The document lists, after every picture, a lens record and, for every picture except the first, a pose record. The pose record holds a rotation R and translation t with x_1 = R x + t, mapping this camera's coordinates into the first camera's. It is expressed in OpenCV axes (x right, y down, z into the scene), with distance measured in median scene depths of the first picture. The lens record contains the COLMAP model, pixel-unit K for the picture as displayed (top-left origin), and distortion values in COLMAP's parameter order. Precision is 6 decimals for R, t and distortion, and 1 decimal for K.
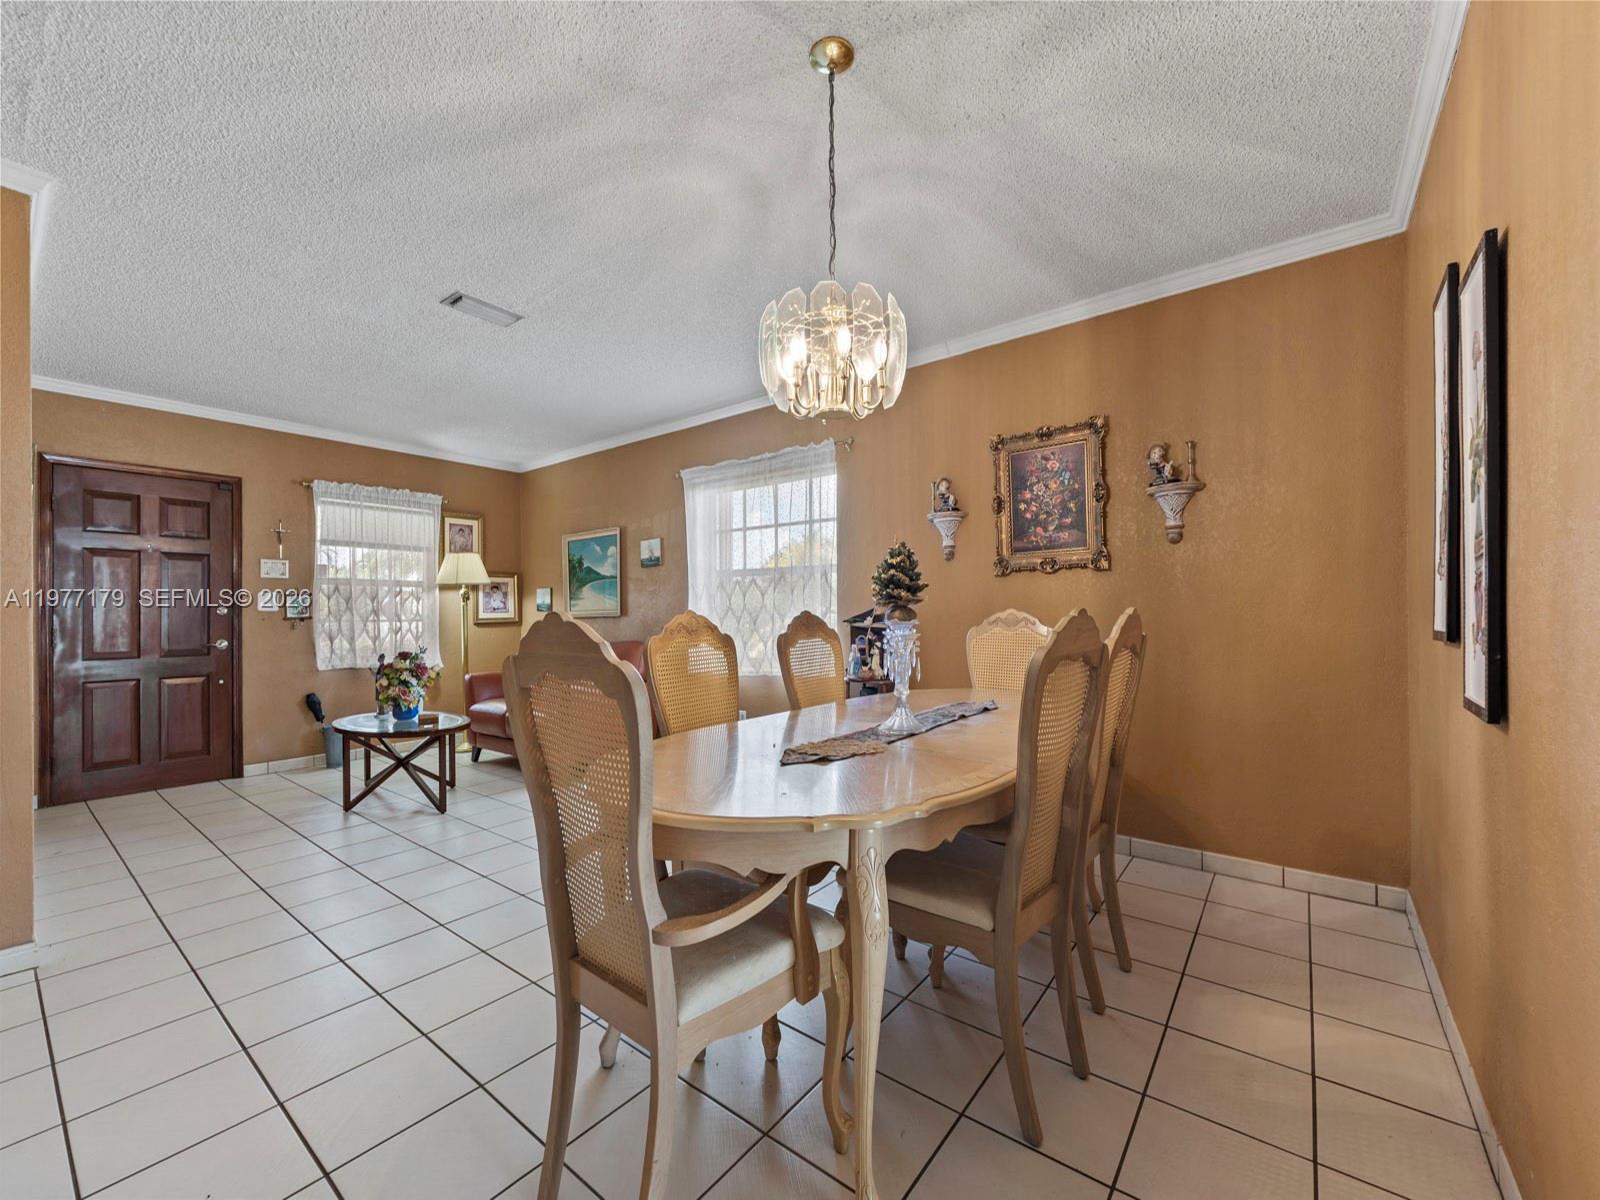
lens RADIAL K [[649.0, 0, 797.0], [0, 649.0, 612.3], [0, 0, 1]] dist [0.003035, 0.000205]
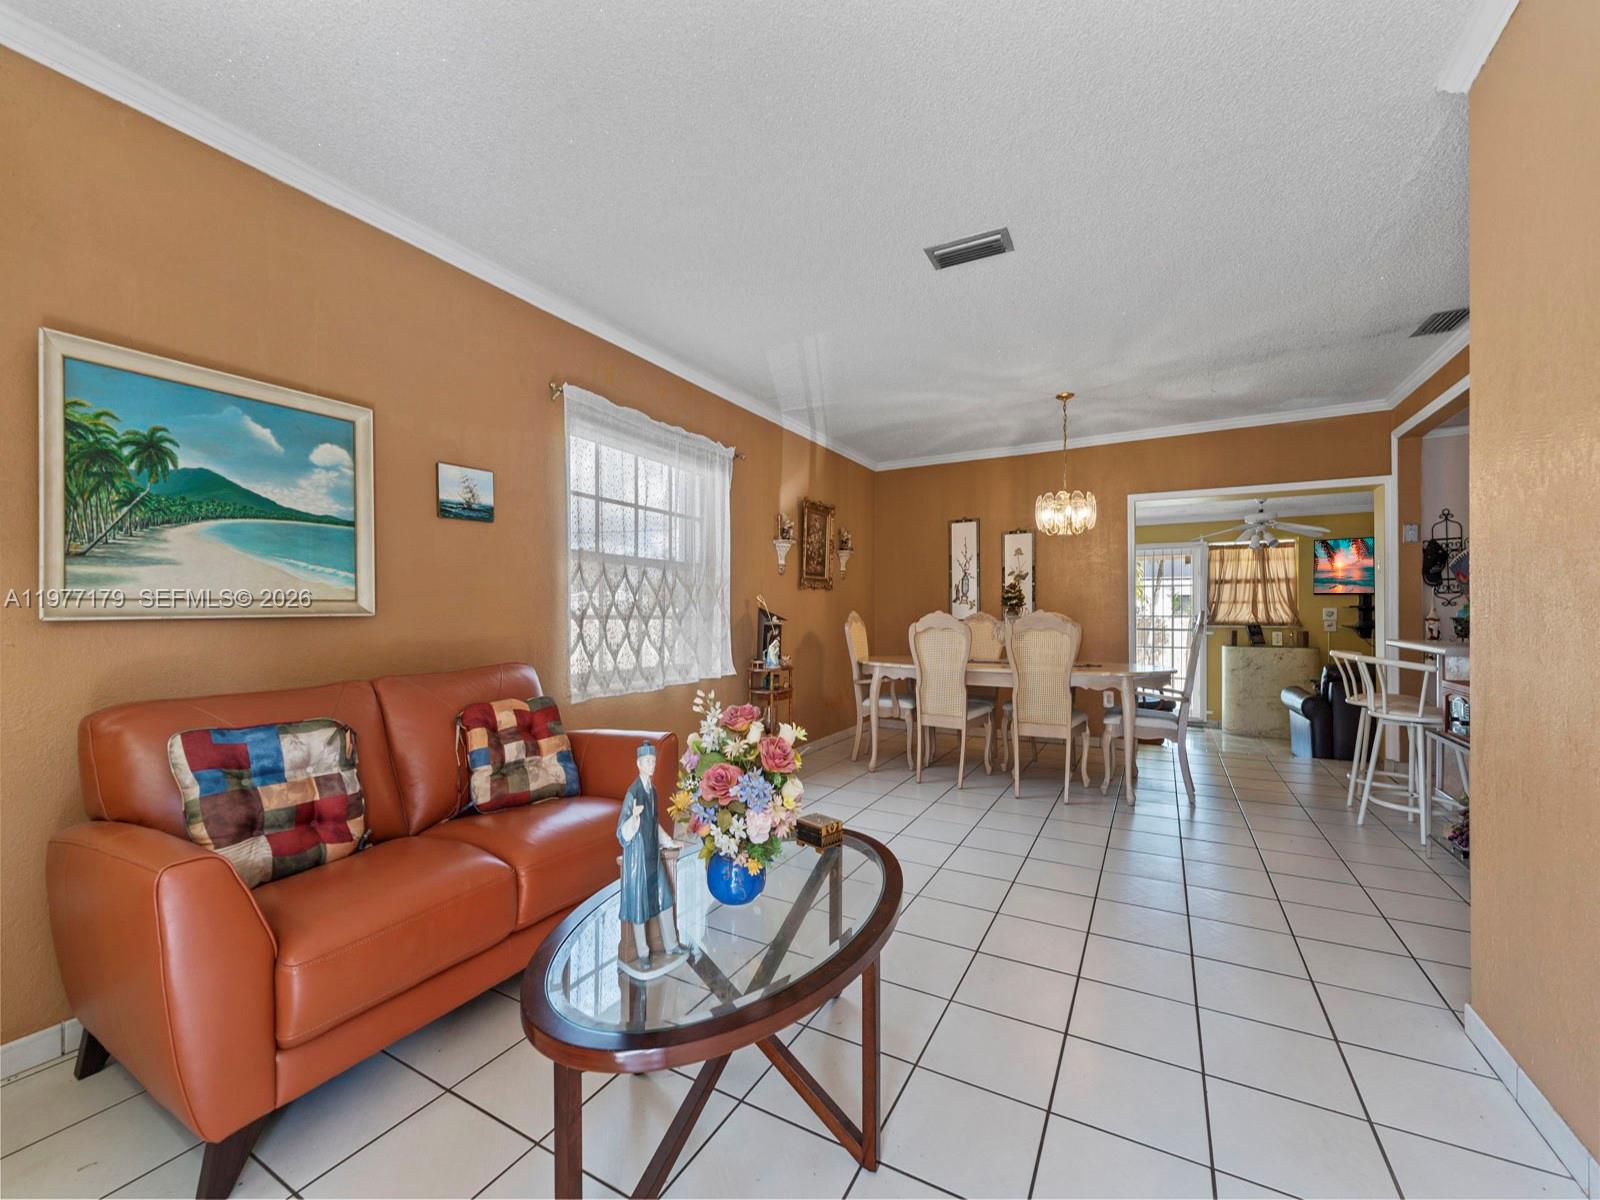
lens RADIAL K [[649.0, 0, 794.8], [0, 649.0, 605.8], [0, 0, 1]] dist [0.003035, 0.000205]
pose [[-0.149818, 0.013781, 0.988617, -0.747367], [-0.003052, 0.999892, -0.014400, 0.005081], [-0.988709, -0.005175, -0.149760, 0.786583]]
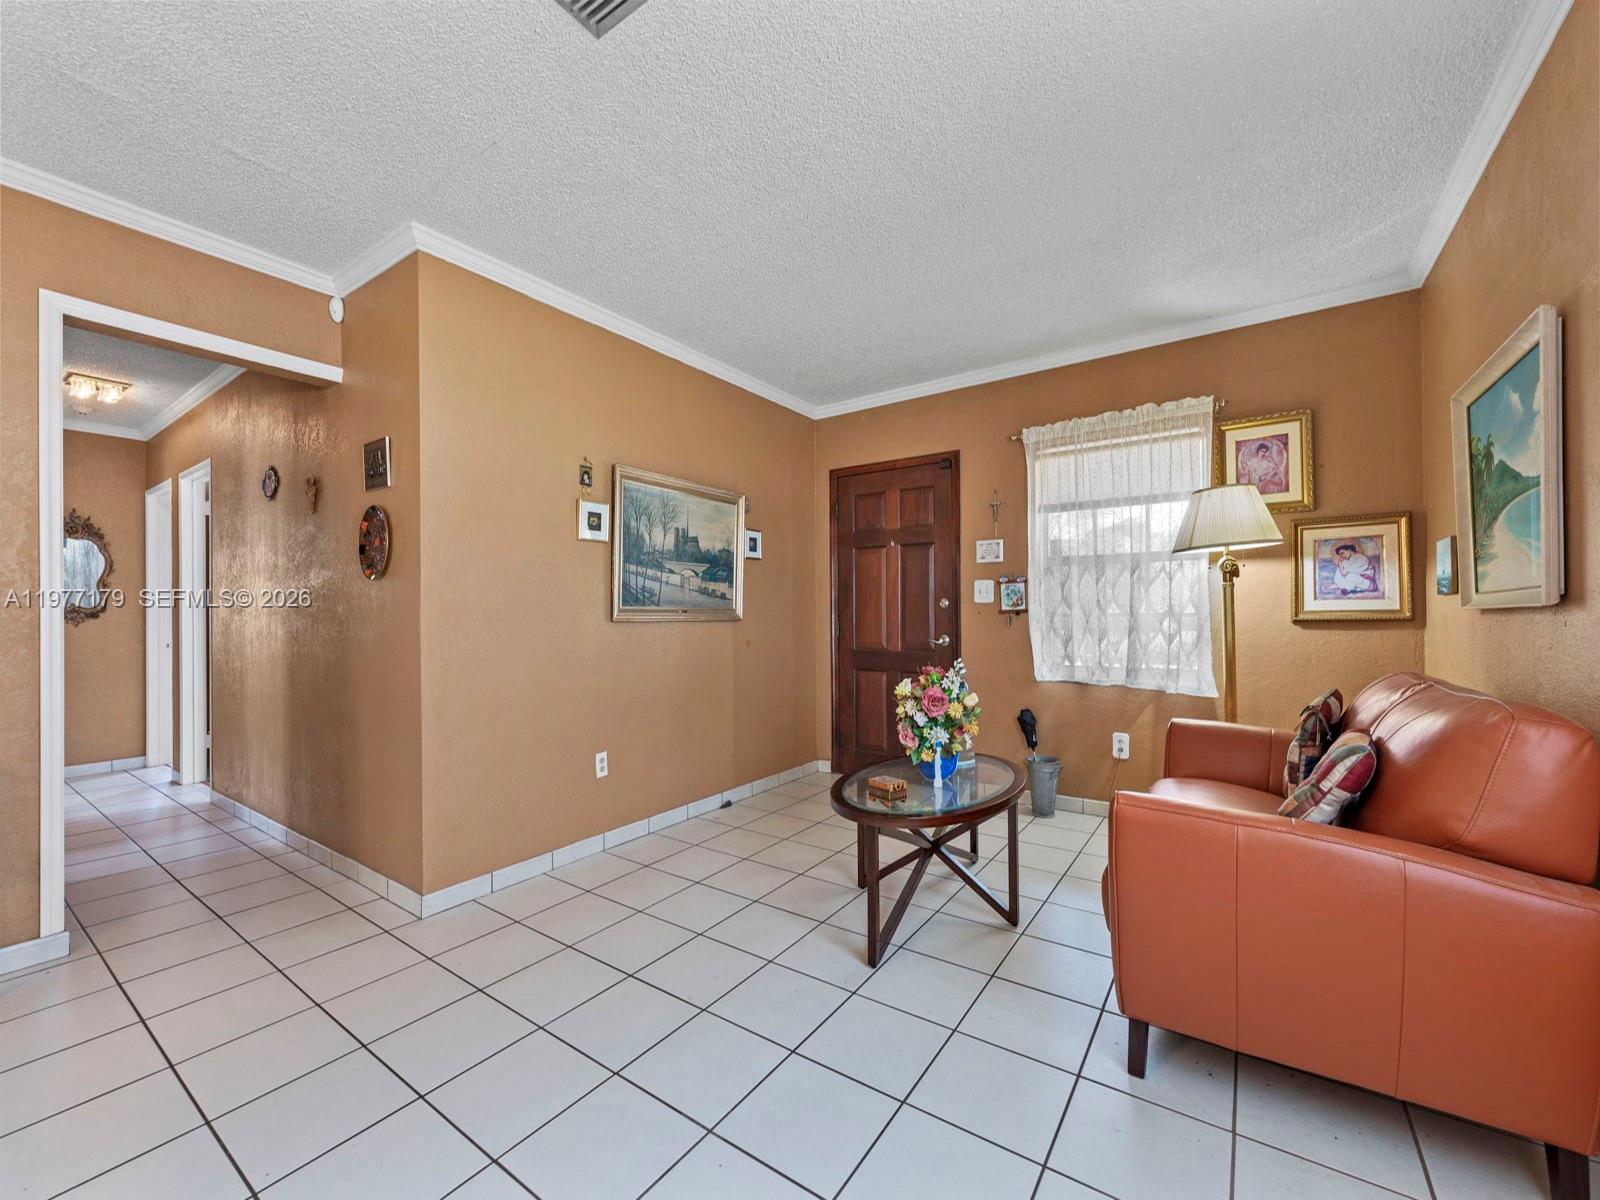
lens RADIAL K [[649.0, 0, 795.6], [0, 649.0, 611.9], [0, 0, 1]] dist [0.003035, 0.000205]
pose [[0.051281, 0.002631, -0.998681, 0.002758], [0.011702, 0.999926, 0.003235, 0.003779], [0.998616, -0.011853, 0.051246, 0.645536]]
